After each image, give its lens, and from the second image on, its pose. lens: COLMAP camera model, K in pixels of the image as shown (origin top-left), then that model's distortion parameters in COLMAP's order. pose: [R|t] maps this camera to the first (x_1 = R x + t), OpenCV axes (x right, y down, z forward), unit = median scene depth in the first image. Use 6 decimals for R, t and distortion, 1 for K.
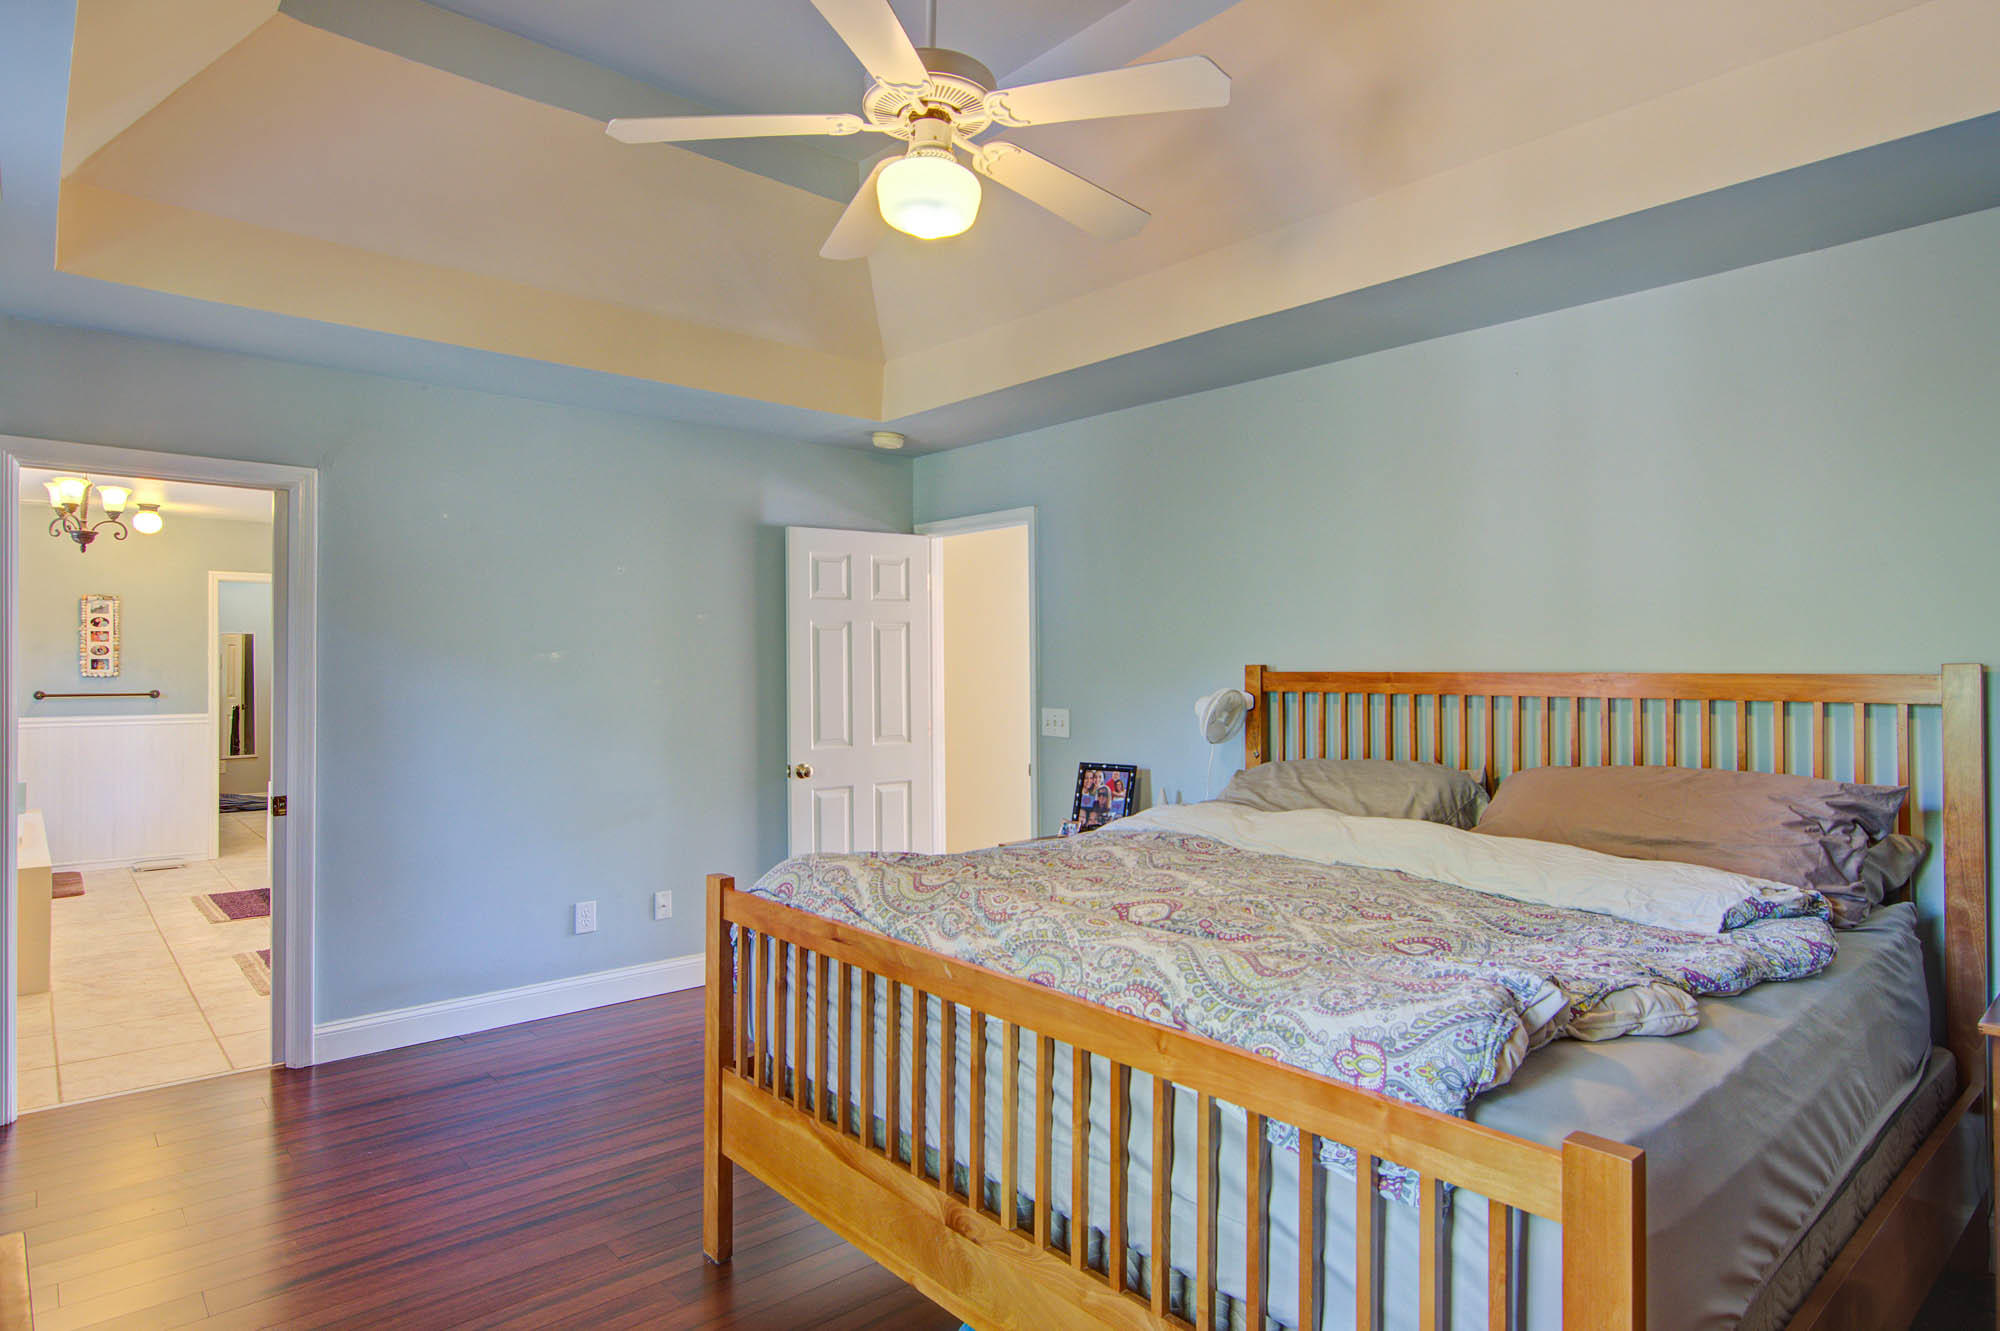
lens RADIAL K [[1087.5, 0, 1000.0], [0, 1087.5, 665.5], [0, 0, 1]] dist [-0.002833, 0.000019]
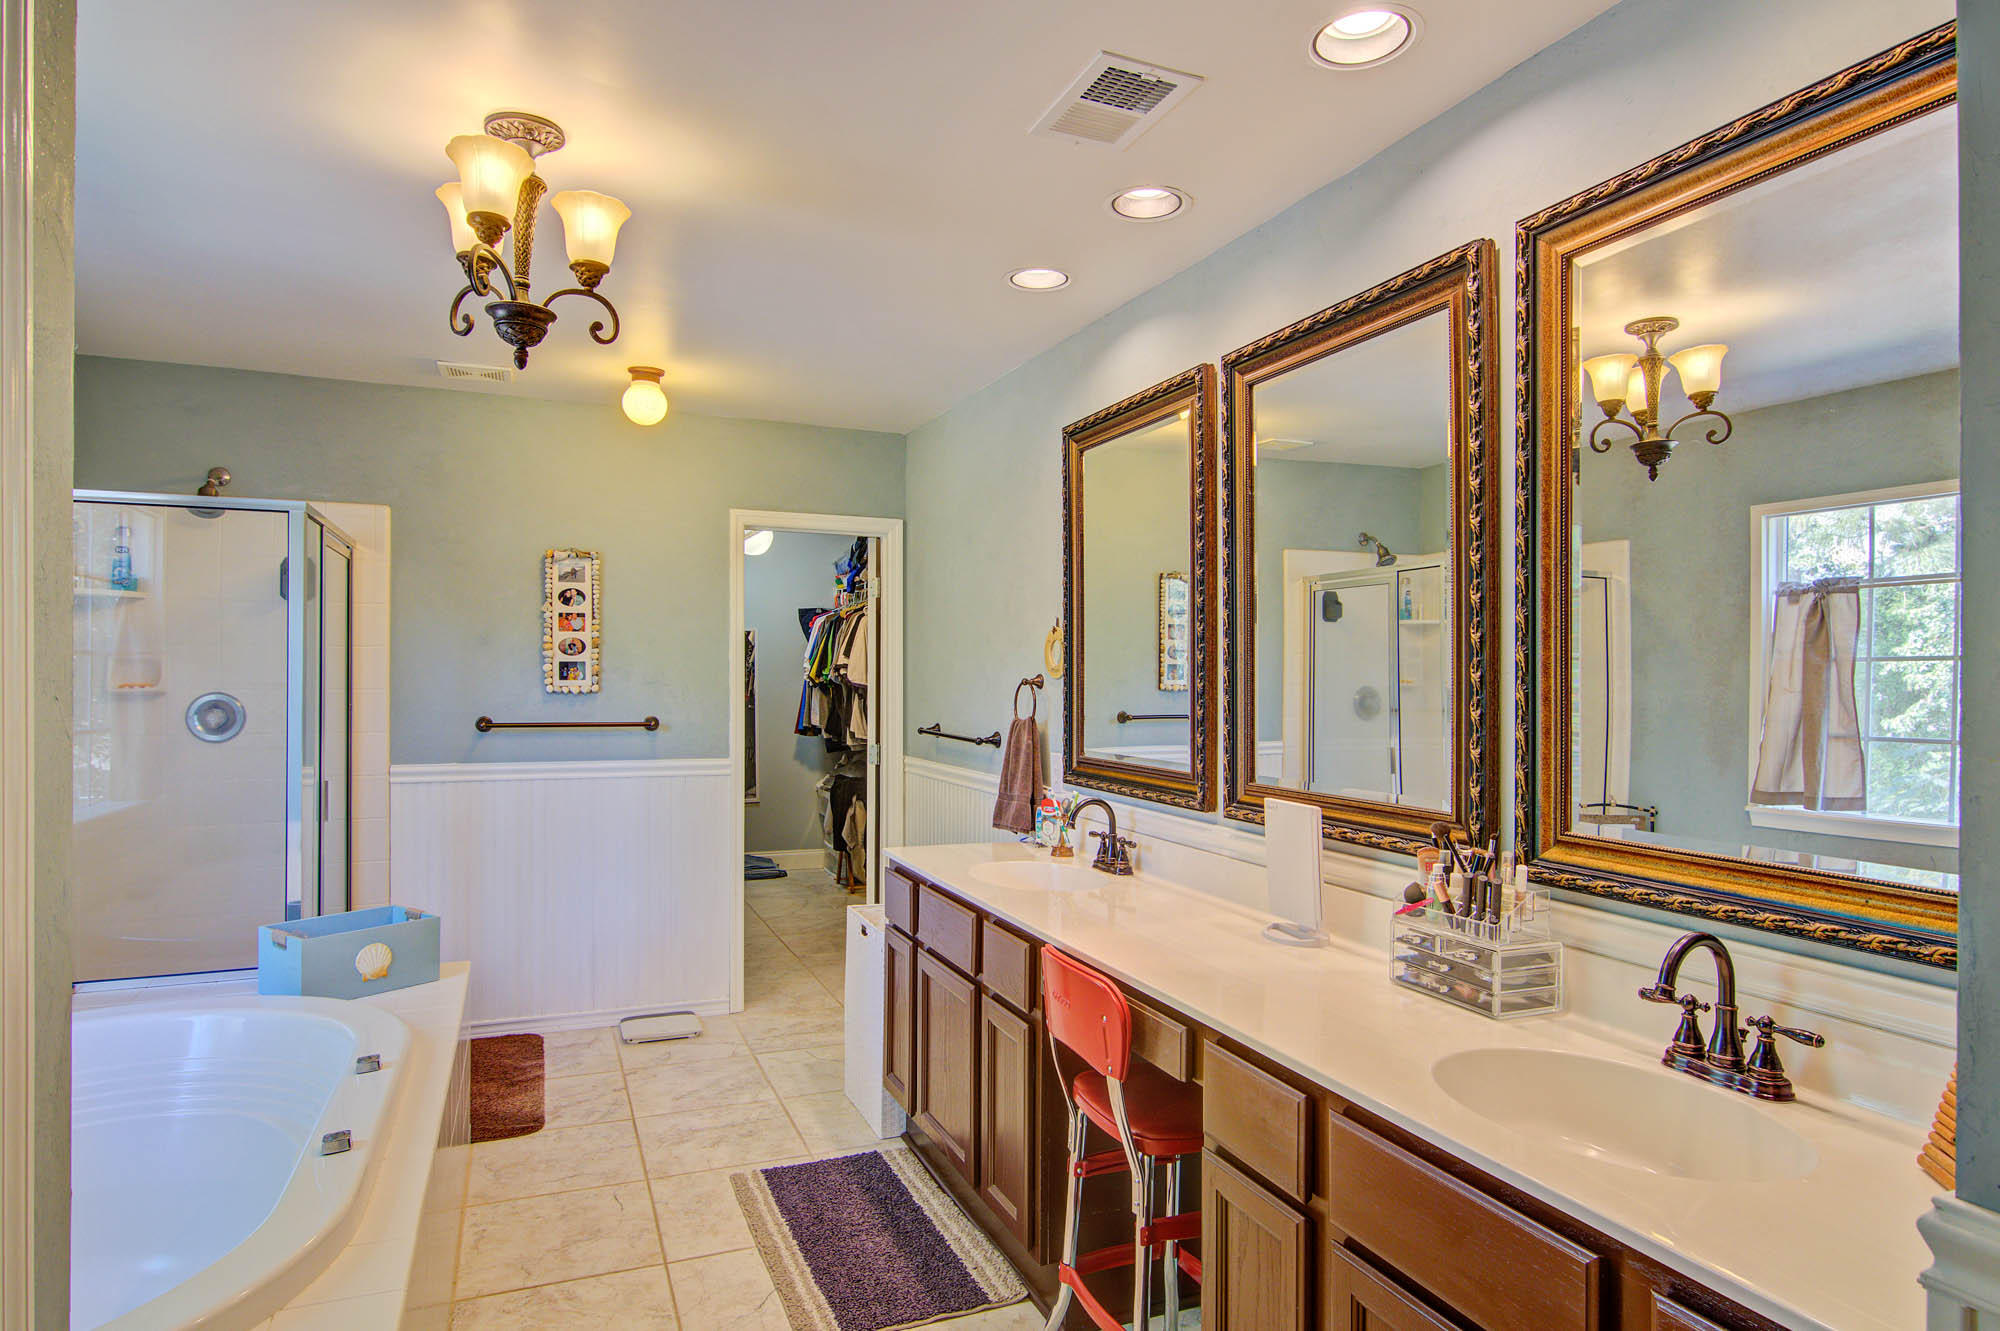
lens RADIAL K [[1128.7, 0, 993.2], [0, 1128.7, 672.2], [0, 0, 1]] dist [-0.006201, -0.002958]
pose [[0.941197, -0.001022, -0.337858, -0.422385], [0.001076, 0.999999, -0.000027, -0.000243], [0.337858, -0.000338, 0.941197, 0.518970]]
